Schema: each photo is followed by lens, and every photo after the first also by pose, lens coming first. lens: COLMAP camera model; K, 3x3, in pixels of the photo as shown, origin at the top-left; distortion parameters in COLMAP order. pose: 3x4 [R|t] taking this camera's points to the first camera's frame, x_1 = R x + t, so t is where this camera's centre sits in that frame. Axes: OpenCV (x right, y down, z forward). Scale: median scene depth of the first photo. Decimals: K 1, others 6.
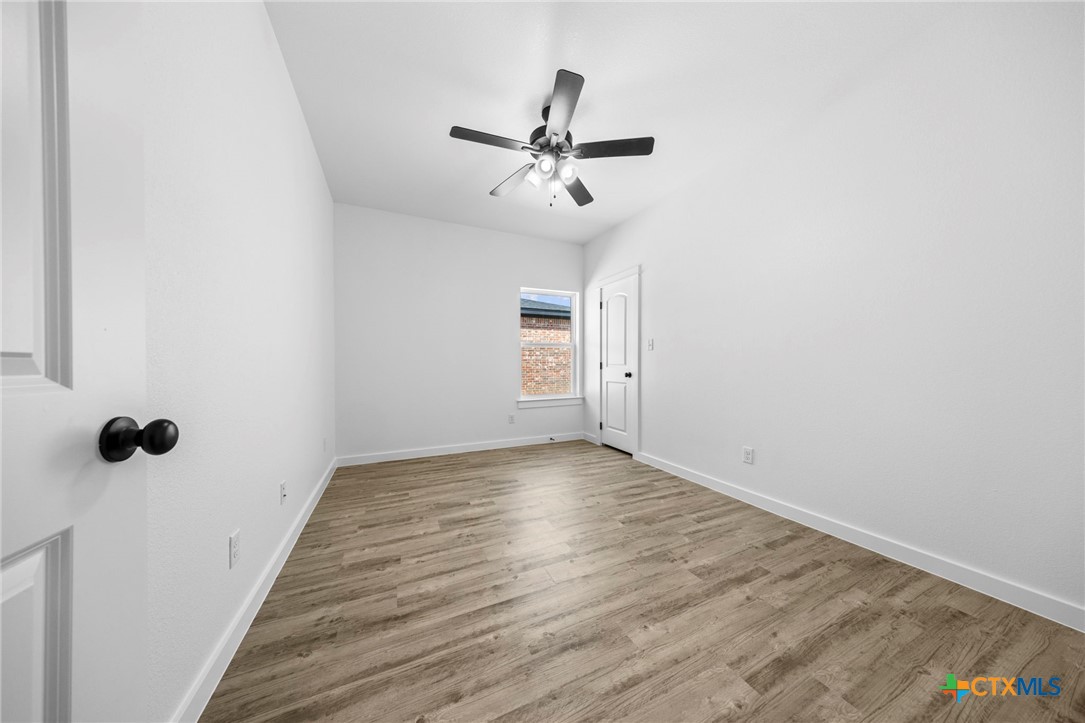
lens RADIAL K [[317.9, 0, 542.9], [0, 317.9, 346.3], [0, 0, 1]] dist [-0.004150, 0.000040]
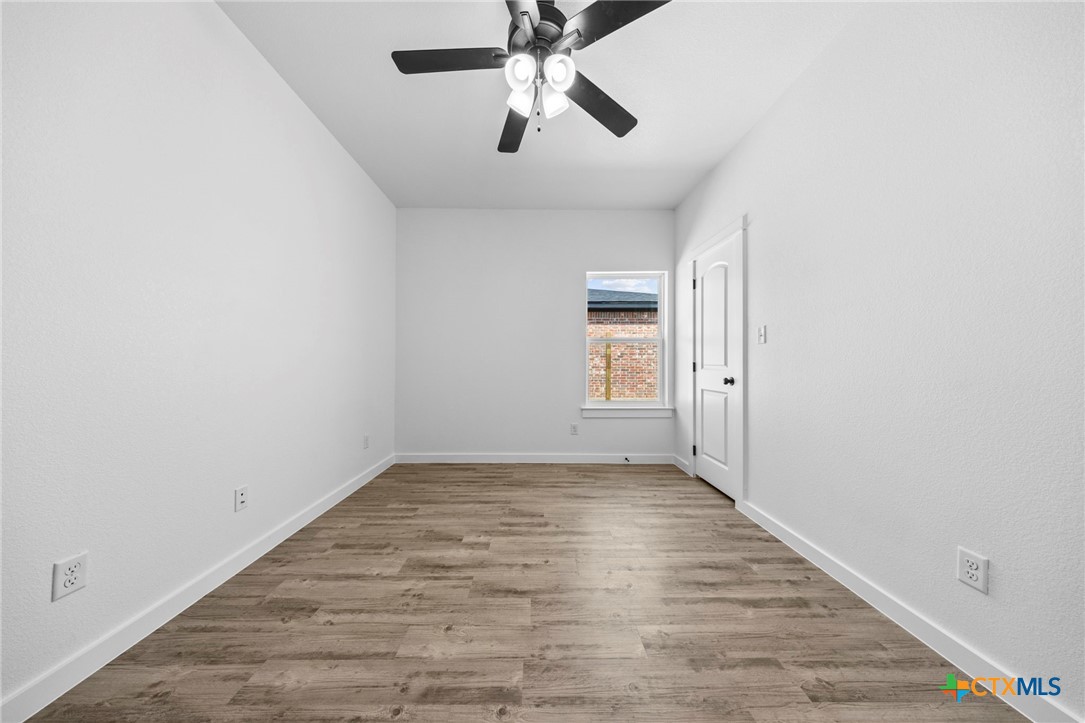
lens RADIAL K [[317.9, 0, 542.9], [0, 317.9, 346.3], [0, 0, 1]] dist [-0.004150, 0.000040]
pose [[0.919328, -0.011801, -0.393314, 0.224241], [0.012506, 0.999922, -0.000770, 0.014895], [0.393292, -0.004211, 0.919404, 0.295754]]
